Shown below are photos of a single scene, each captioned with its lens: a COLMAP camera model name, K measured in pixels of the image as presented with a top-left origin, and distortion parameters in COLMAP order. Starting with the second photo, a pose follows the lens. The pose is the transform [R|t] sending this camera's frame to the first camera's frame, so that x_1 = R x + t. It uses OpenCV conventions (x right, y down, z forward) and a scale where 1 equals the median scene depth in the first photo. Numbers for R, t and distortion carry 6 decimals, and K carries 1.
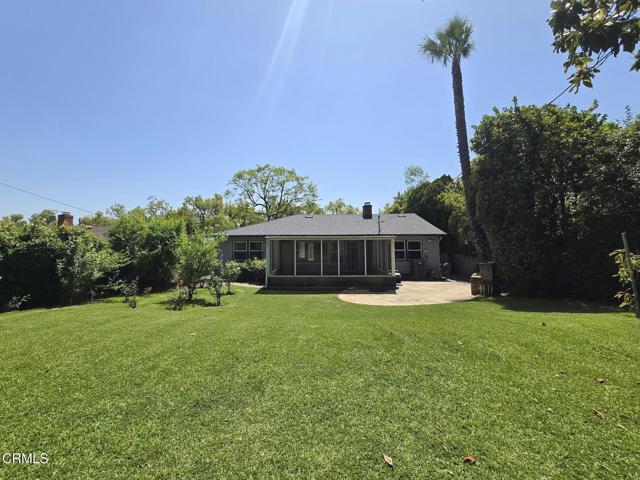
lens RADIAL K [[247.2, 0, 320.4], [0, 247.2, 236.2], [0, 0, 1]] dist [0.000076, 0.000235]
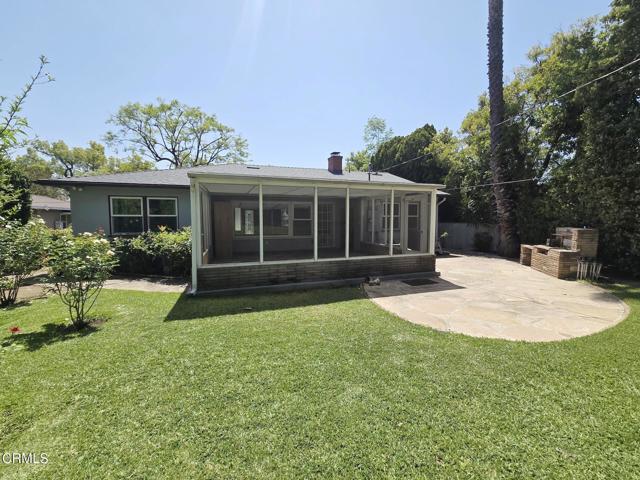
lens RADIAL K [[247.2, 0, 320.4], [0, 247.2, 236.2], [0, 0, 1]] dist [0.000076, 0.000235]
pose [[0.951863, -0.020330, 0.305848, -0.064807], [-0.011088, 0.994861, 0.100637, 0.029141], [-0.306322, -0.099184, 0.946747, 0.246360]]
